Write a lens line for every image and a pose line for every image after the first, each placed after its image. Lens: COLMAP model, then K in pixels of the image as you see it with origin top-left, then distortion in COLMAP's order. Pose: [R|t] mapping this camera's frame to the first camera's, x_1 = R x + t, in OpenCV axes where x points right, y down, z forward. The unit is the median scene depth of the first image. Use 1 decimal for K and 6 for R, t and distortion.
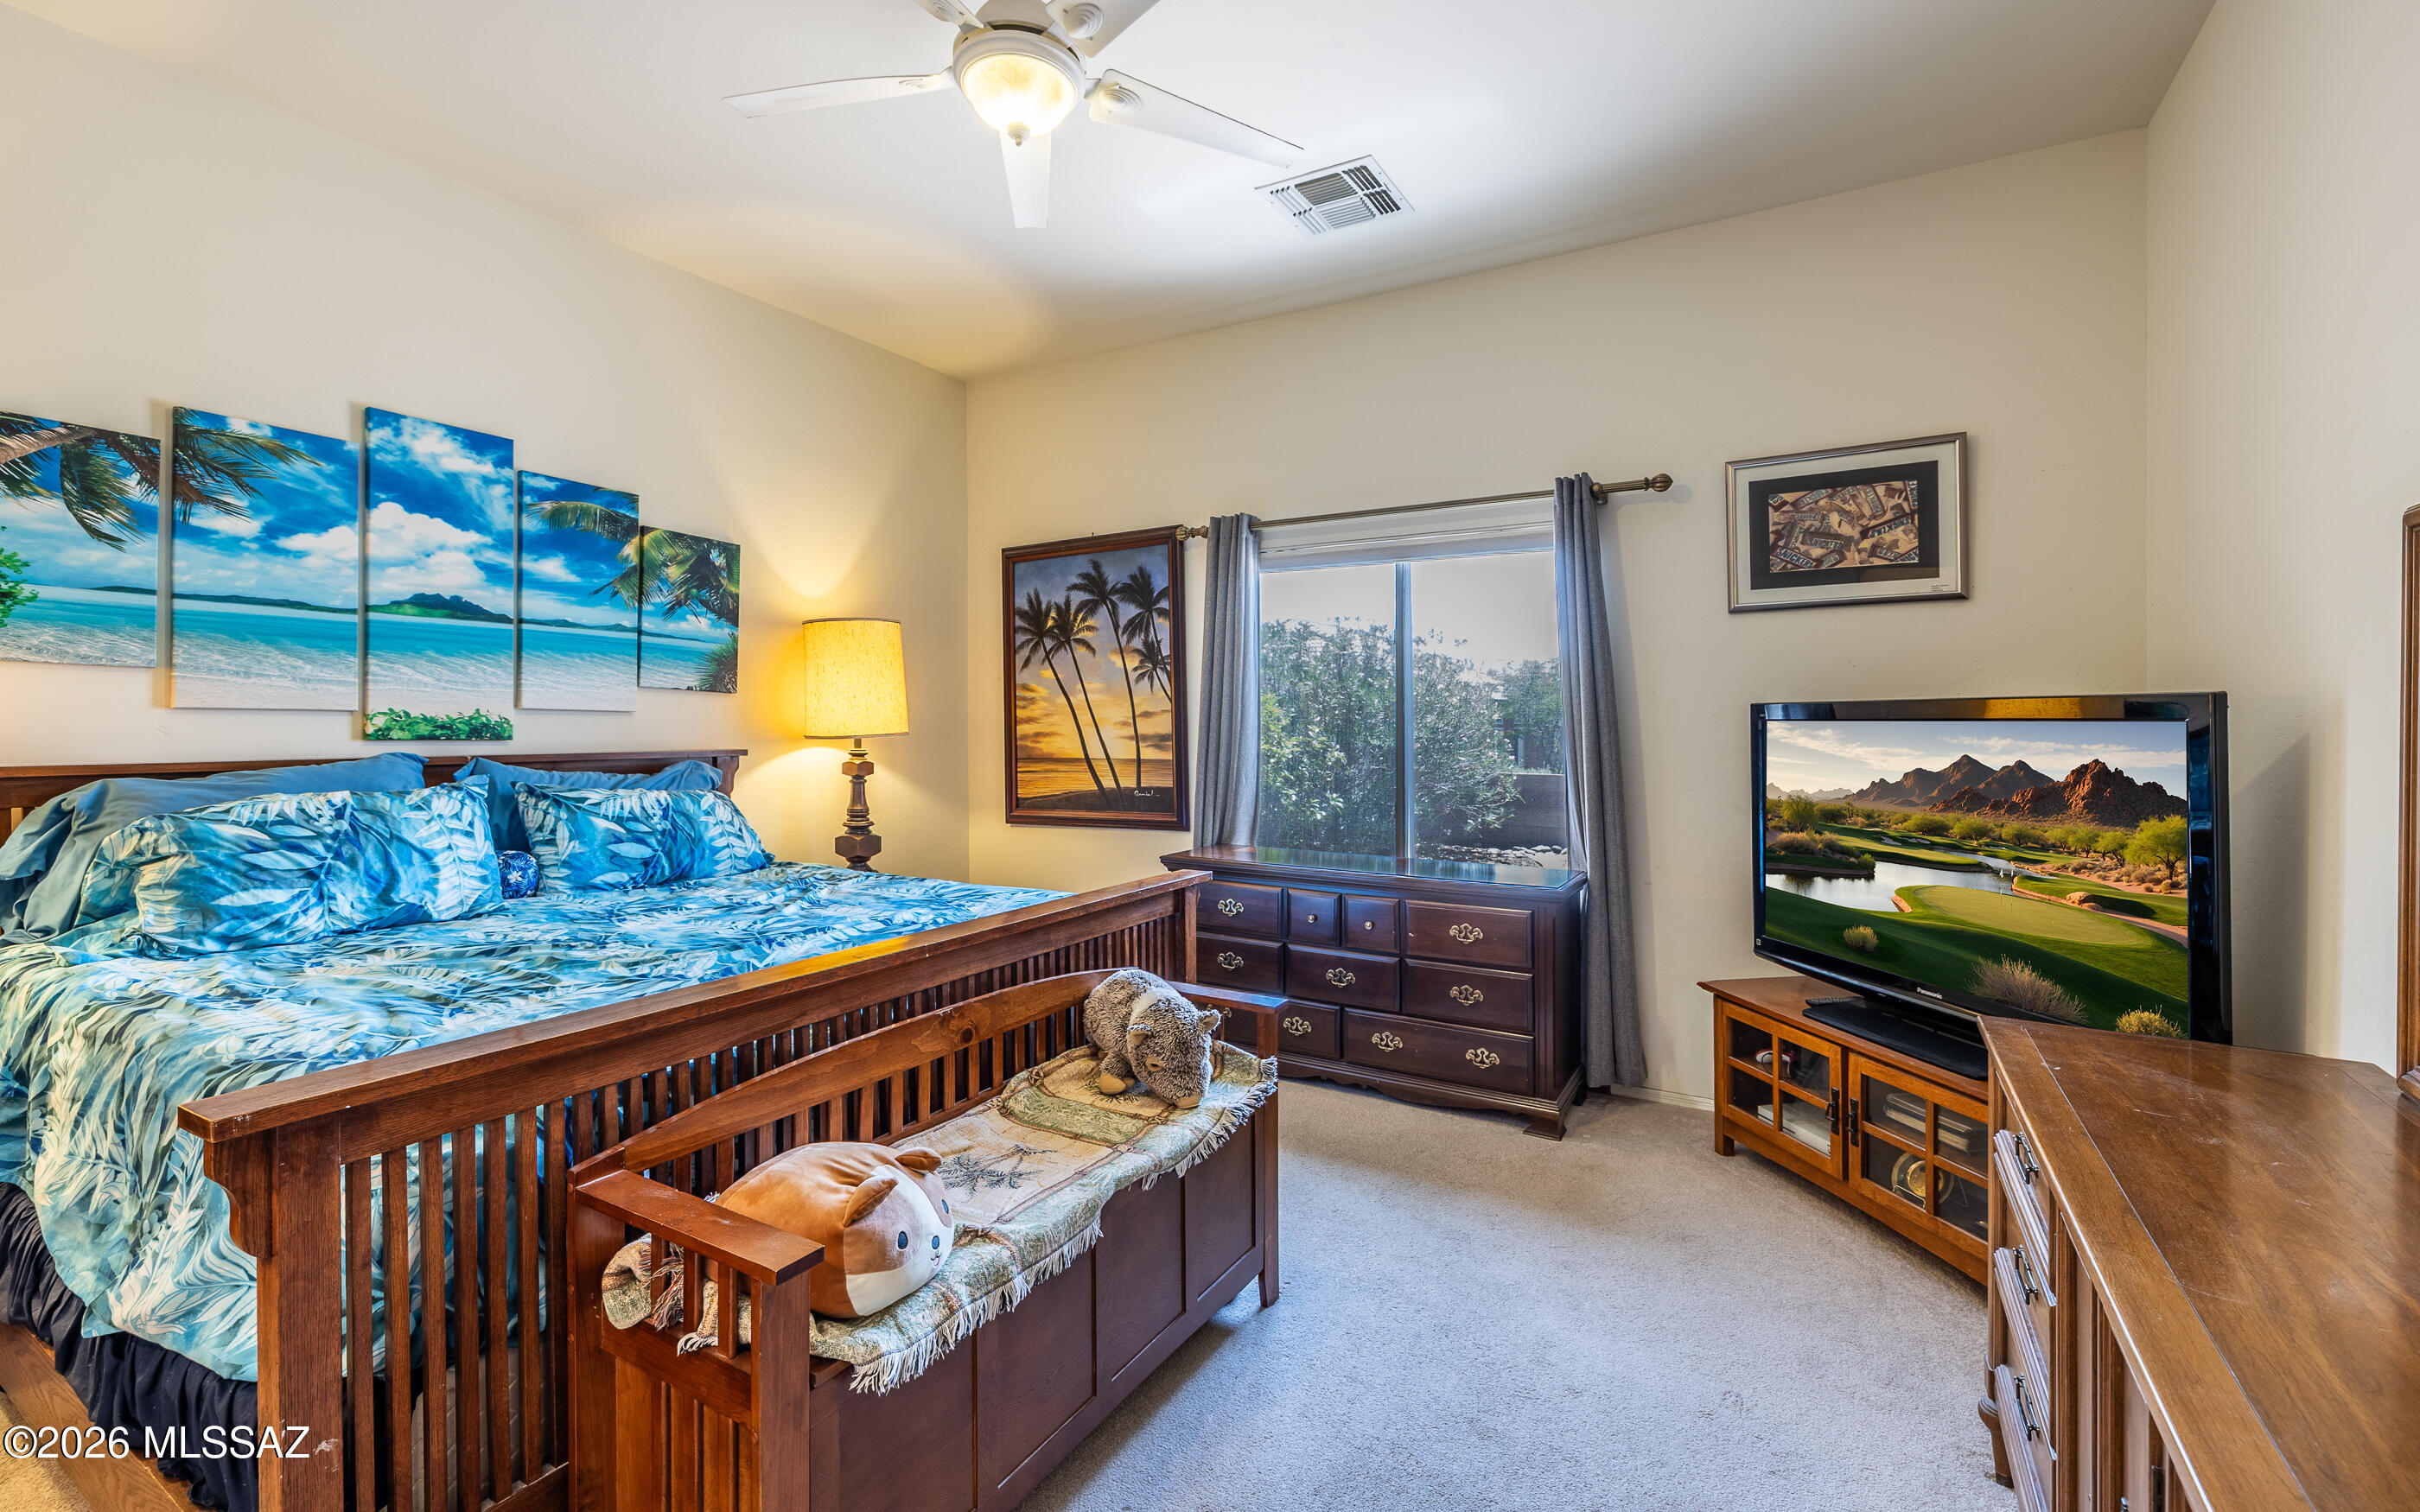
lens RADIAL K [[1032.3, 0, 1209.6], [0, 1032.3, 705.5], [0, 0, 1]] dist [0.000039, 0.000045]
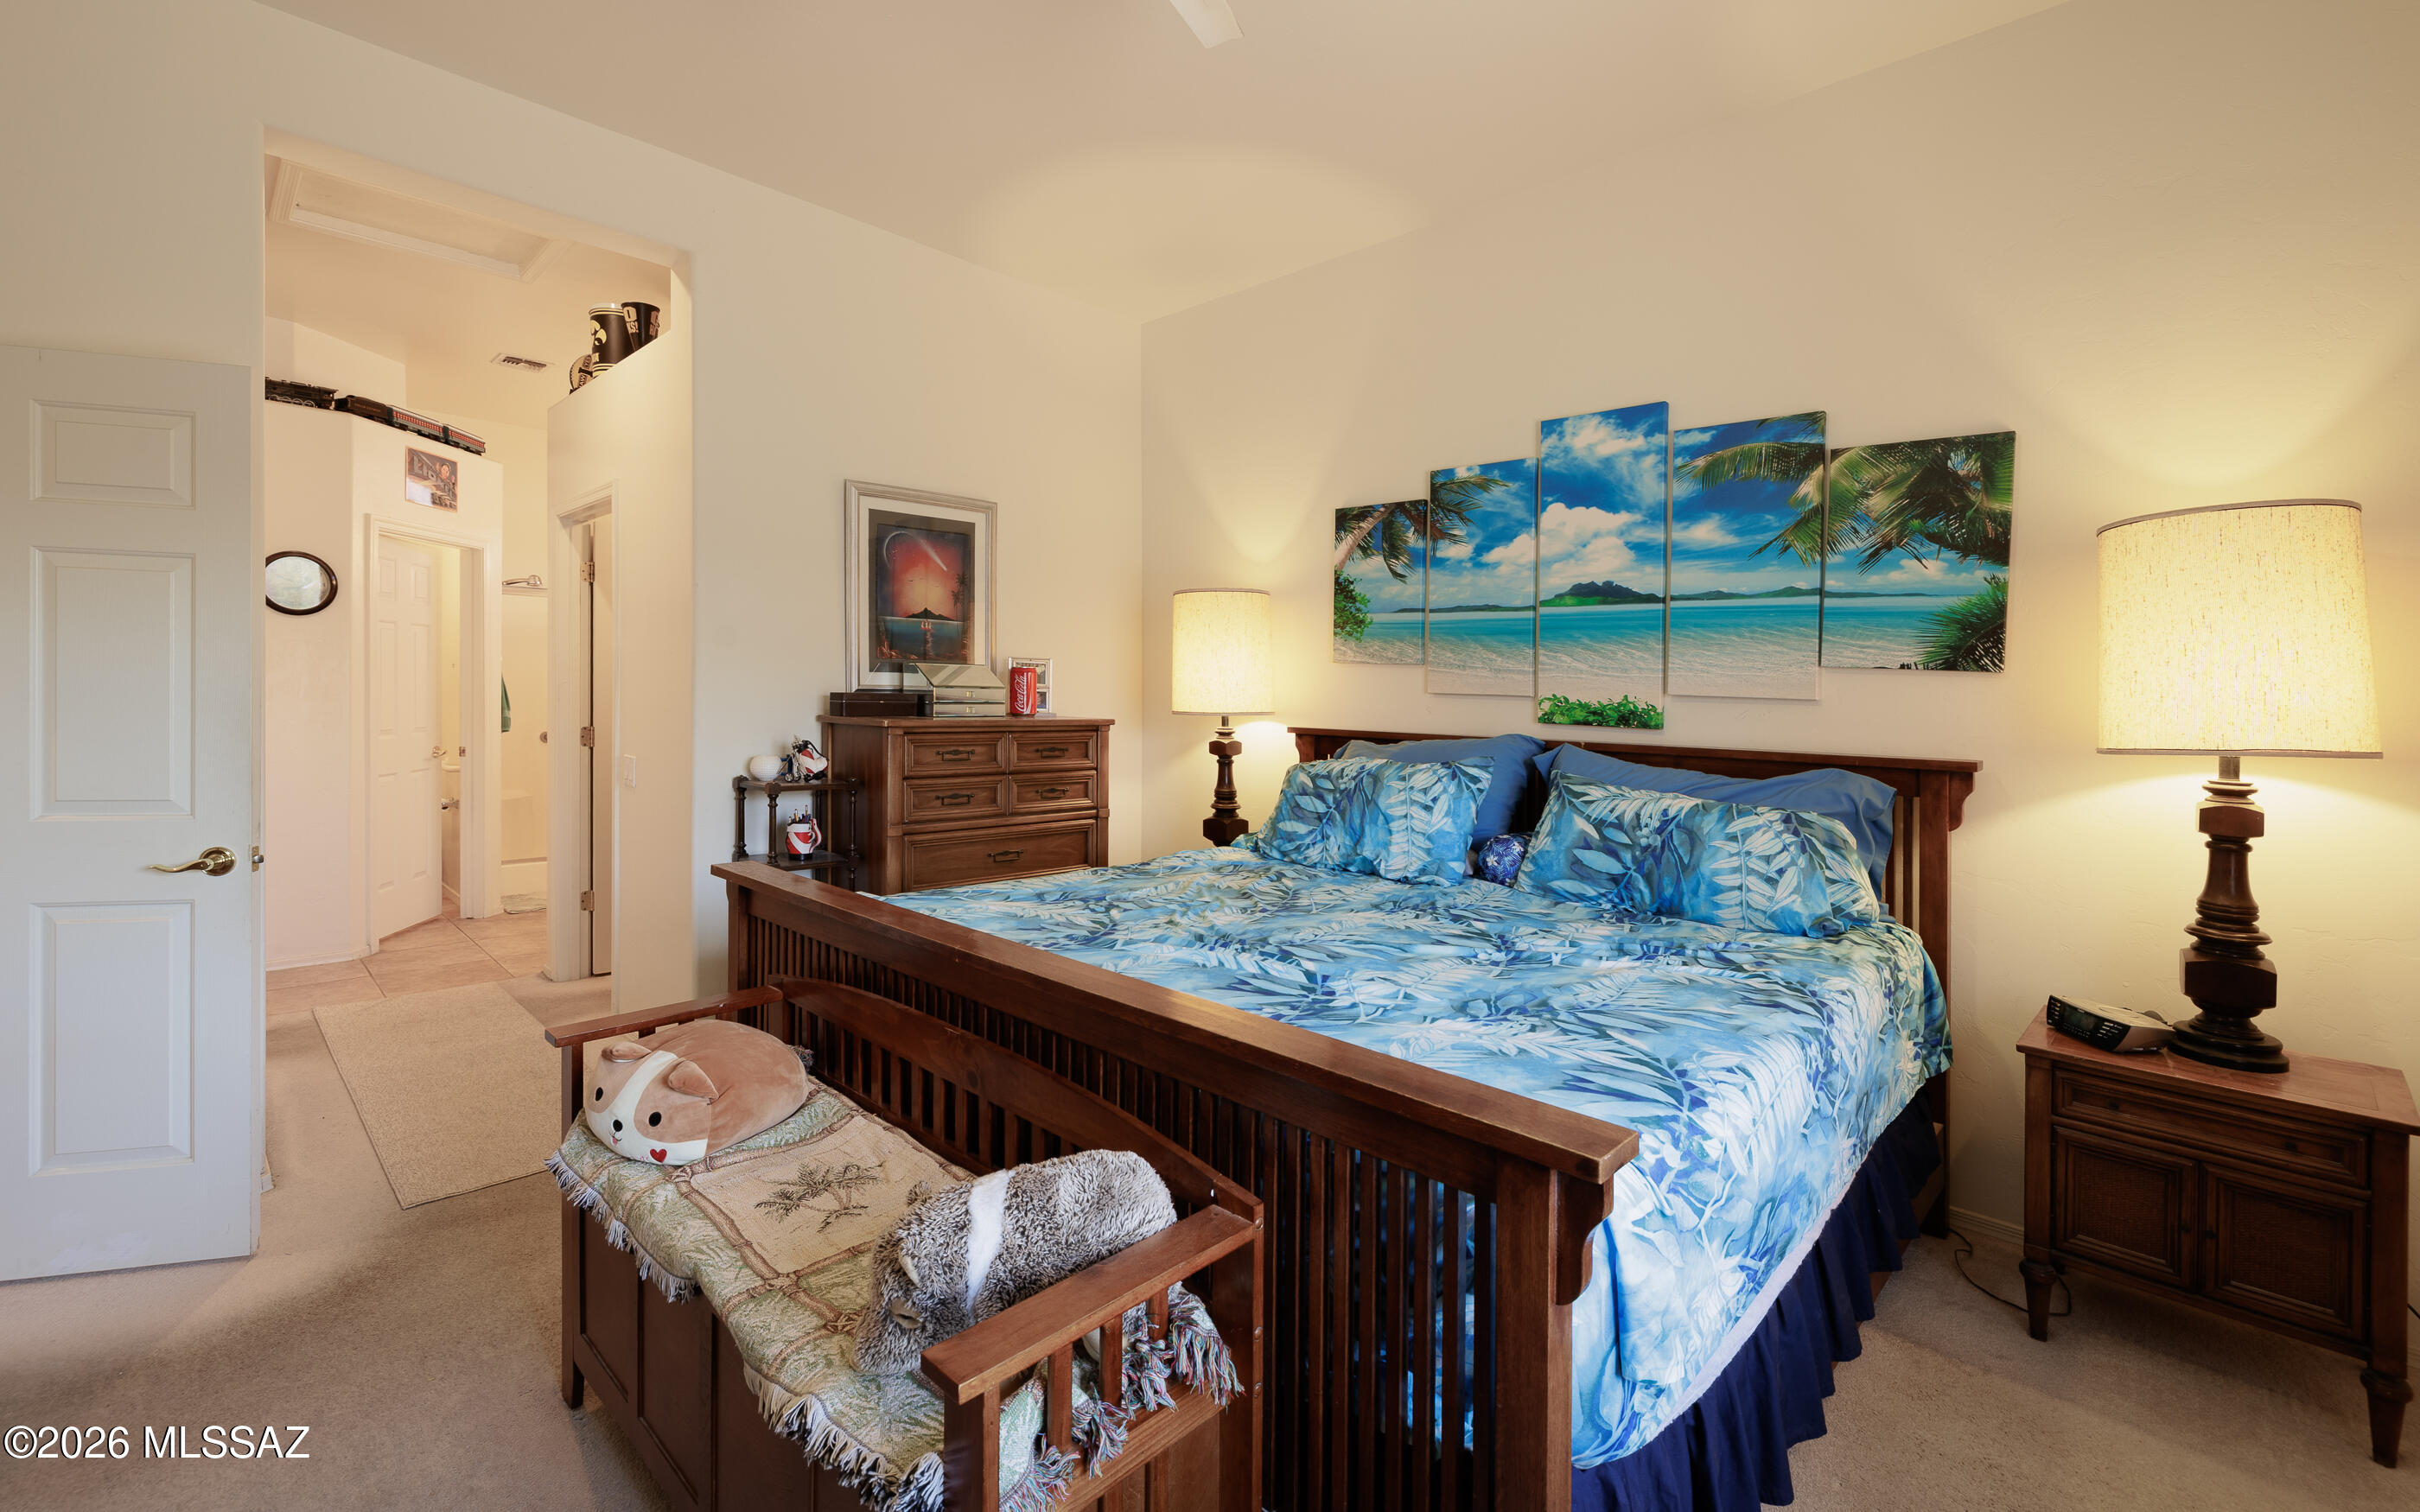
lens RADIAL K [[1032.3, 0, 1209.6], [0, 1032.3, 705.5], [0, 0, 1]] dist [0.000039, 0.000045]
pose [[-0.232964, 0.003000, -0.972481, 0.340647], [-0.009002, 0.999946, 0.005241, 0.012036], [0.972444, 0.009976, -0.232925, 0.905851]]
